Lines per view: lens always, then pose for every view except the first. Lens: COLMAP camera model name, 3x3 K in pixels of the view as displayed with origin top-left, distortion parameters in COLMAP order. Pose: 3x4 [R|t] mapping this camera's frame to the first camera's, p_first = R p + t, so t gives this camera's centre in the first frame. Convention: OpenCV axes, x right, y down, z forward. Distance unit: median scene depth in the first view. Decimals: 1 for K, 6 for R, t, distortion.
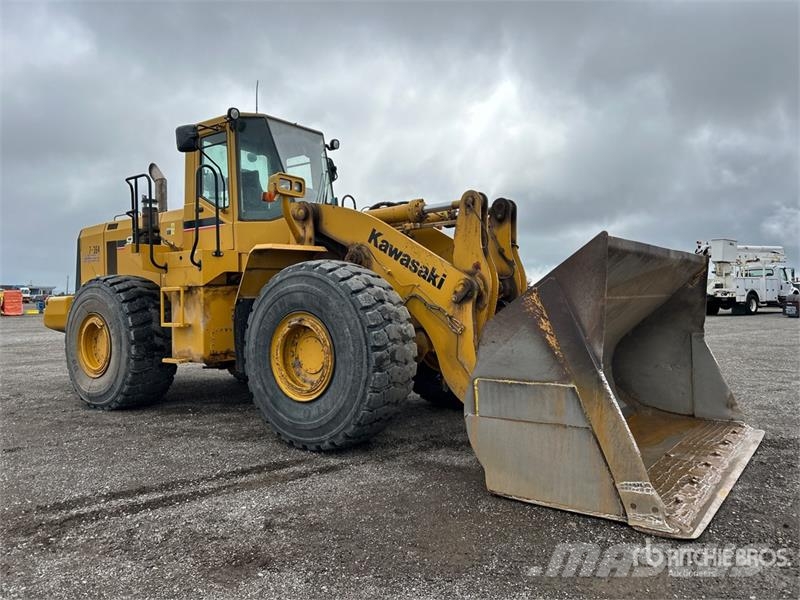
lens RADIAL K [[593.7, 0, 402.2], [0, 593.7, 296.9], [0, 0, 1]] dist [0.071305, -0.077880]
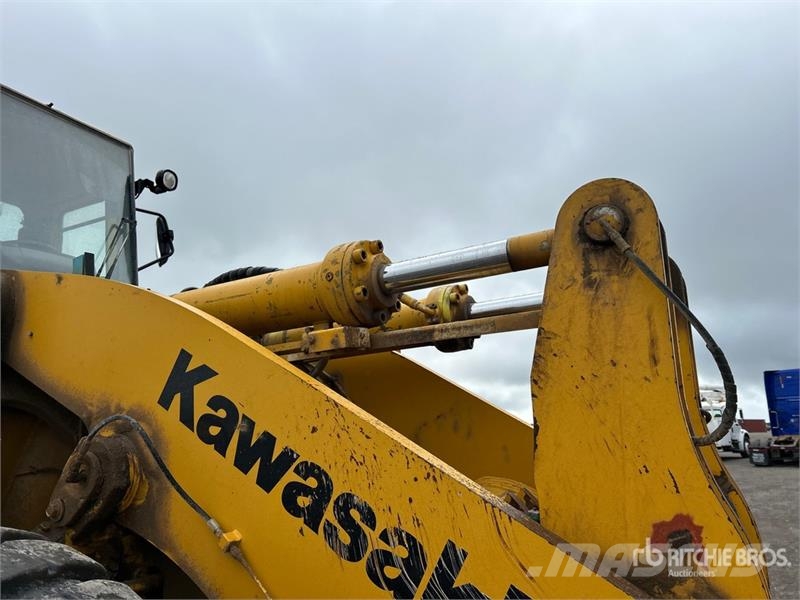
lens RADIAL K [[593.7, 0, 402.2], [0, 593.7, 296.9], [0, 0, 1]] dist [0.071305, -0.077880]
pose [[0.989489, 0.017229, 0.143576, 0.006755], [0.015408, 0.974663, -0.223148, -0.080411], [-0.143782, 0.223015, 0.964153, 0.750865]]
